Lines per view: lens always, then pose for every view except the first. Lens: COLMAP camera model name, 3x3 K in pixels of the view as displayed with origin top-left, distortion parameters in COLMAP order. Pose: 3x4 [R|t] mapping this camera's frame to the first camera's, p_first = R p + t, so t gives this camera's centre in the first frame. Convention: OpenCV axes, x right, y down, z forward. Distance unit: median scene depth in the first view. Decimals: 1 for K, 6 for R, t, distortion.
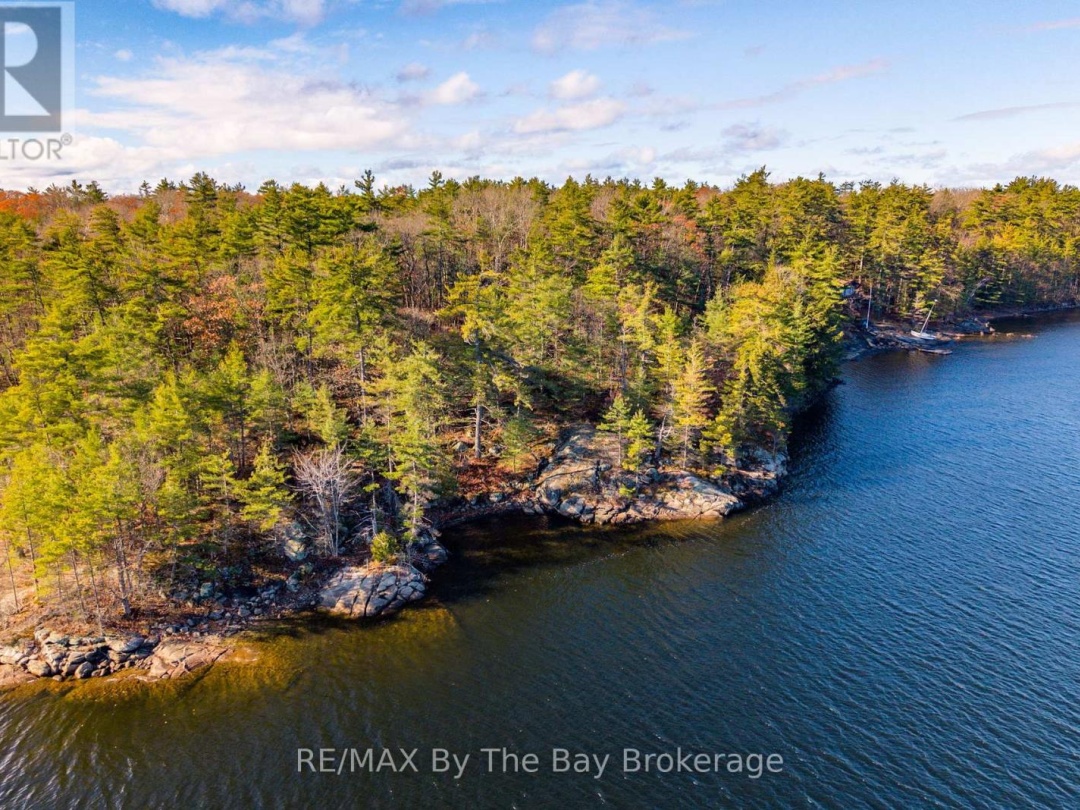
lens RADIAL K [[805.3, 0, 540.7], [0, 805.3, 403.4], [0, 0, 1]] dist [0.015049, -0.017326]
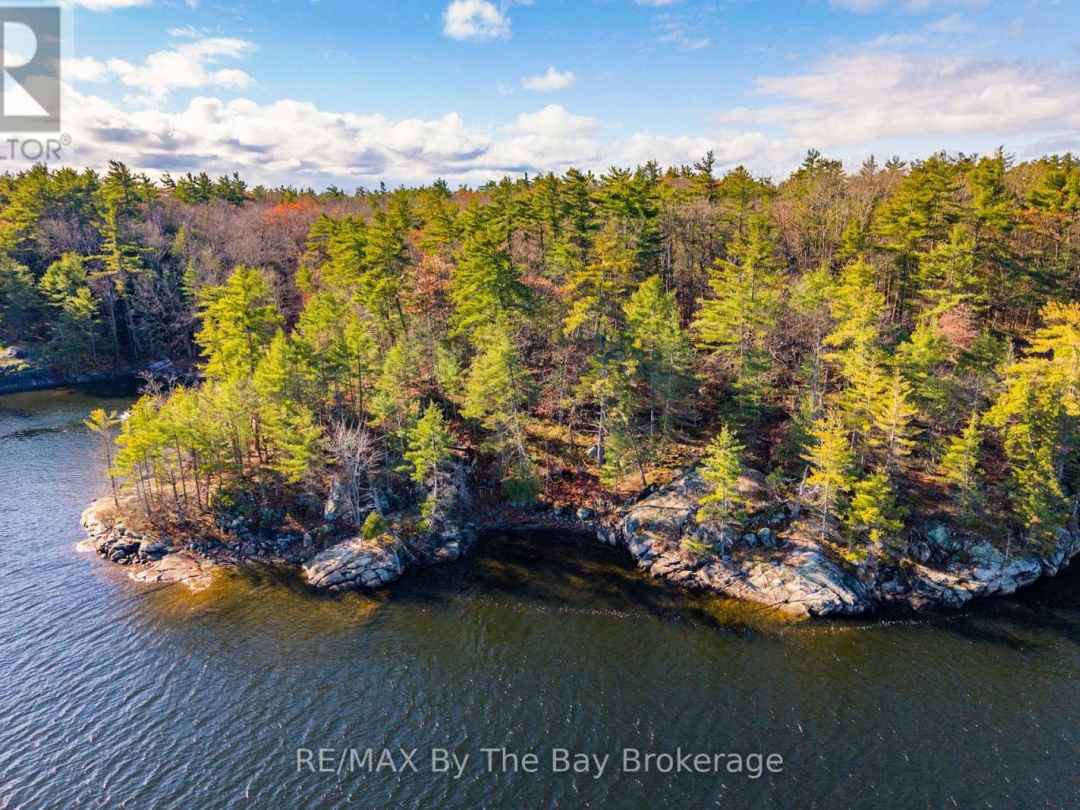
lens RADIAL K [[805.3, 0, 558.6], [0, 805.3, 405.9], [0, 0, 1]] dist [0.015049, -0.017326]
pose [[0.771488, 0.161891, -0.615302, 0.462427], [-0.153154, 0.985903, 0.067369, -0.057811], [0.617535, 0.042262, 0.785407, 0.288581]]
